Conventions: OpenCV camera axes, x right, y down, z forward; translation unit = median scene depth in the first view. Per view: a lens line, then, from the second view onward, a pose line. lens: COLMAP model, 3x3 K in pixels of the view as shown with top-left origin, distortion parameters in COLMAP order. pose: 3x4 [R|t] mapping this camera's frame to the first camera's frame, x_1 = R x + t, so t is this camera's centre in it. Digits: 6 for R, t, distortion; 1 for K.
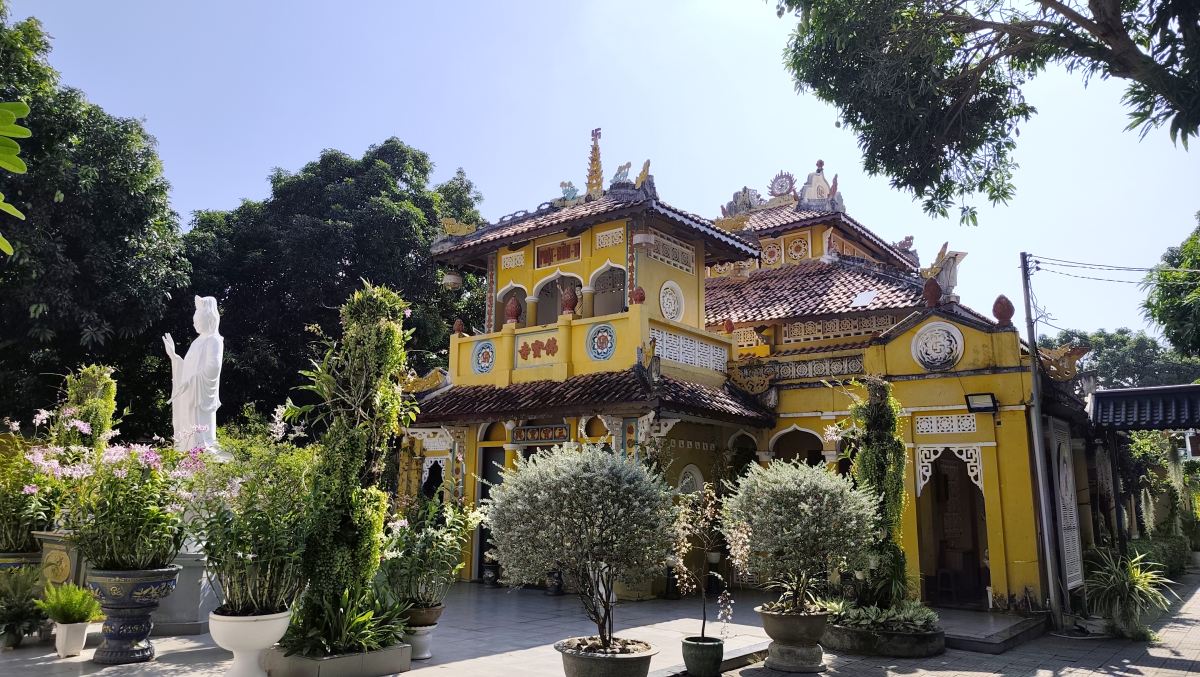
lens RADIAL K [[822.4, 0, 600.0], [0, 822.4, 338.5], [0, 0, 1]] dist [0.061231, -0.079445]
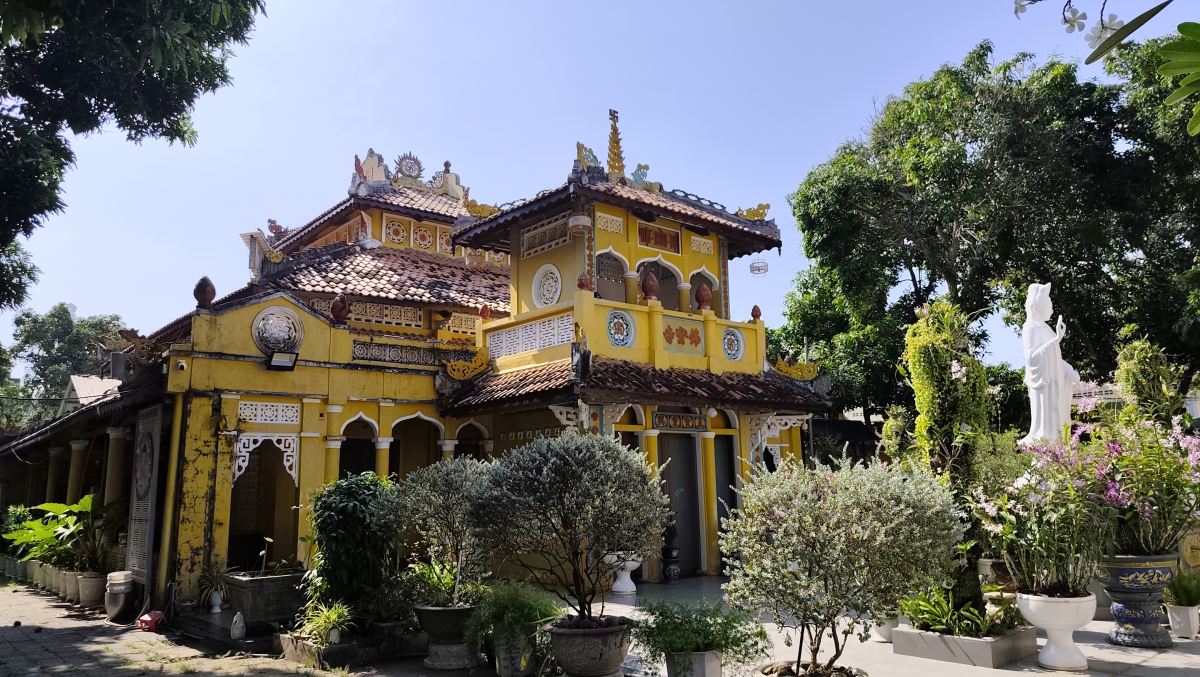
lens RADIAL K [[822.4, 0, 600.0], [0, 822.4, 338.5], [0, 0, 1]] dist [0.061231, -0.079445]
pose [[0.193543, 0.149682, 0.969606, -1.030649], [-0.161707, 0.979643, -0.118953, 0.146173], [-0.967673, -0.133769, 0.213808, 0.866330]]
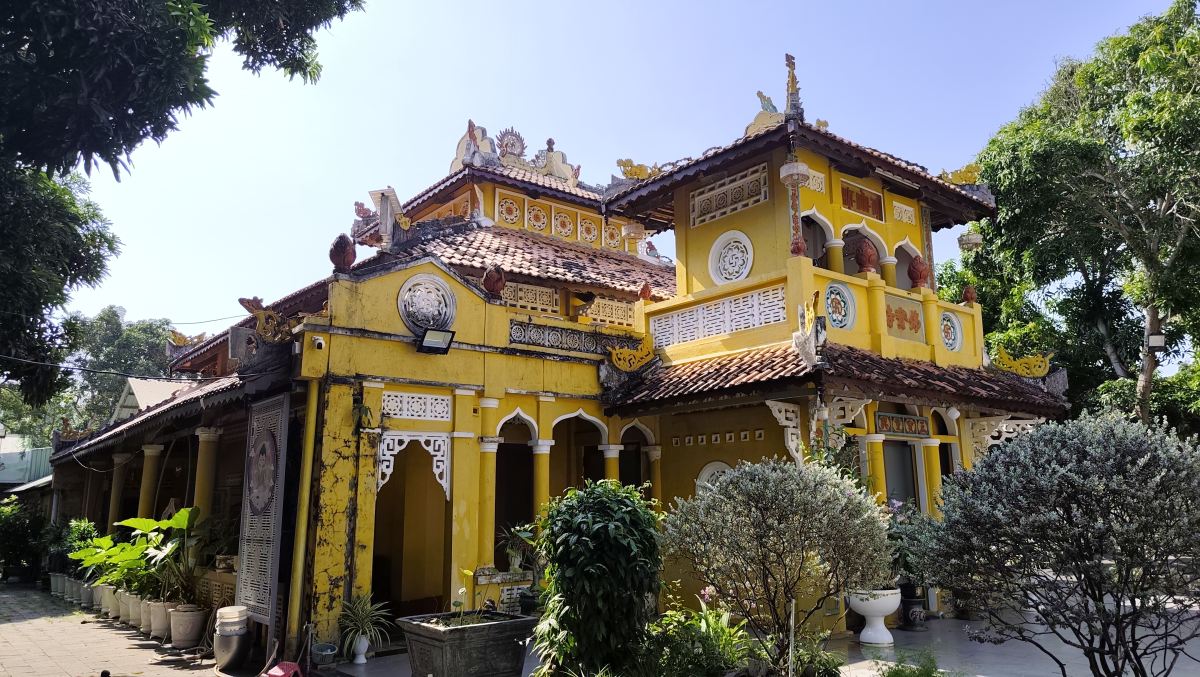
lens RADIAL K [[818.6, 0, 600.0], [0, 818.6, 338.5], [0, 0, 1]] dist [0.079857, -0.112088]
pose [[0.219092, 0.170114, 0.960760, -0.886505], [-0.169587, 0.976335, -0.134199, 0.184490], [-0.960853, -0.133530, 0.242756, 1.062798]]
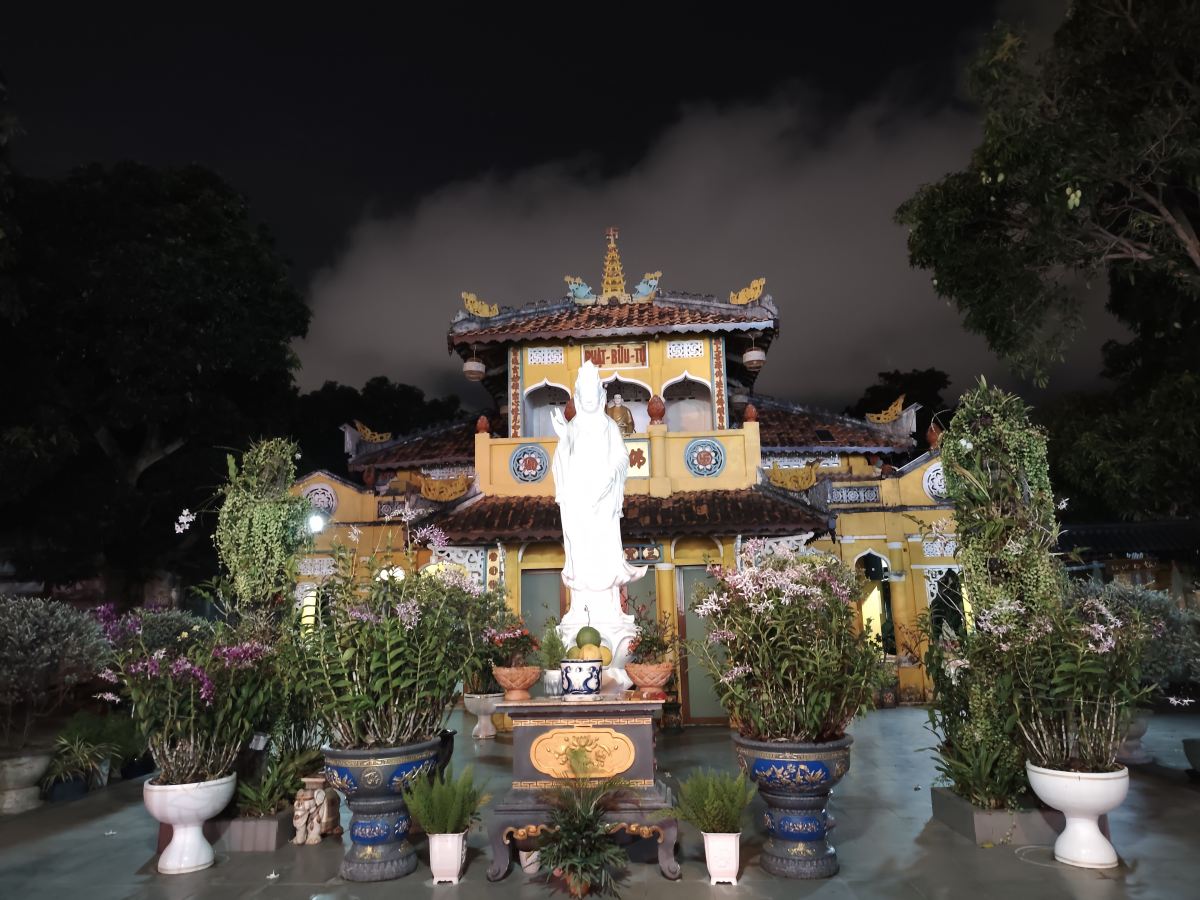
lens RADIAL K [[814.2, 0, 600.0], [0, 814.2, 450.0], [0, 0, 1]] dist [0.017071, -0.005637]
pose [[0.830068, 0.078052, 0.552173, -0.569432], [-0.071181, 0.996887, -0.033910, 0.032839], [-0.553101, -0.011157, 0.833039, 0.266159]]
